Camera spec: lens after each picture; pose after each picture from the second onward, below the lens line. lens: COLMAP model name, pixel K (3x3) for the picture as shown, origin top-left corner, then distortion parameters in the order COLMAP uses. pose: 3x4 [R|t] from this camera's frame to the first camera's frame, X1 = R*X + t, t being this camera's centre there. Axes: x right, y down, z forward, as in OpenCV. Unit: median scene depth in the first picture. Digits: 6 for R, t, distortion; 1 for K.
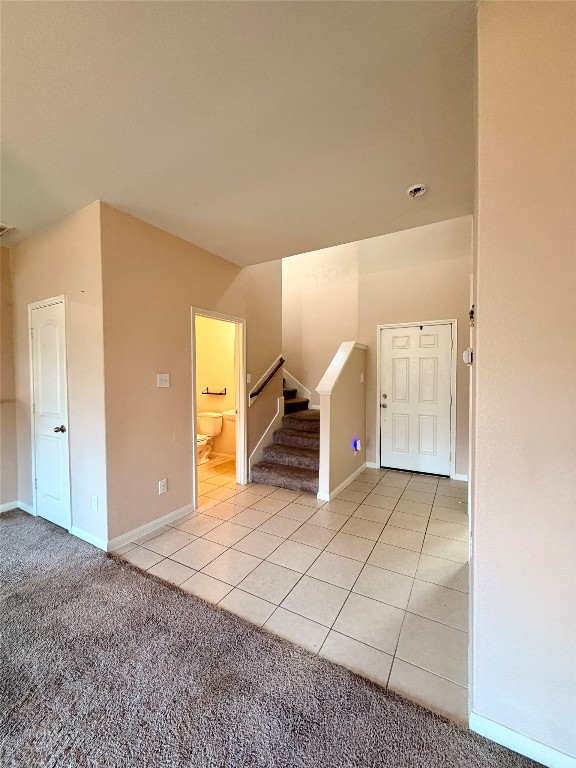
lens RADIAL K [[306.8, 0, 287.8], [0, 306.8, 383.5], [0, 0, 1]] dist [-0.001558, -0.000262]
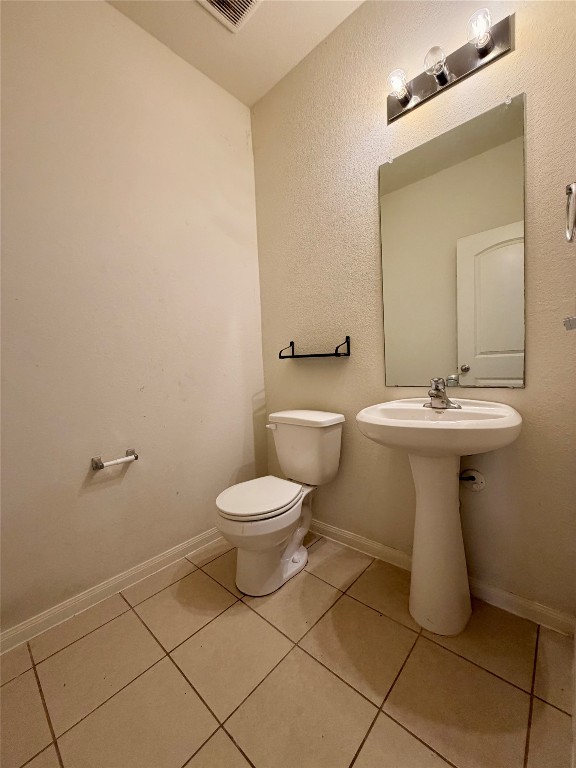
lens RADIAL K [[306.8, 0, 287.7], [0, 306.8, 383.9], [0, 0, 1]] dist [-0.001558, -0.000262]
pose [[0.975925, -0.031985, -0.215747, -0.197183], [0.044717, 0.997518, 0.054391, 0.044920], [0.213472, -0.062729, 0.974933, 0.666602]]
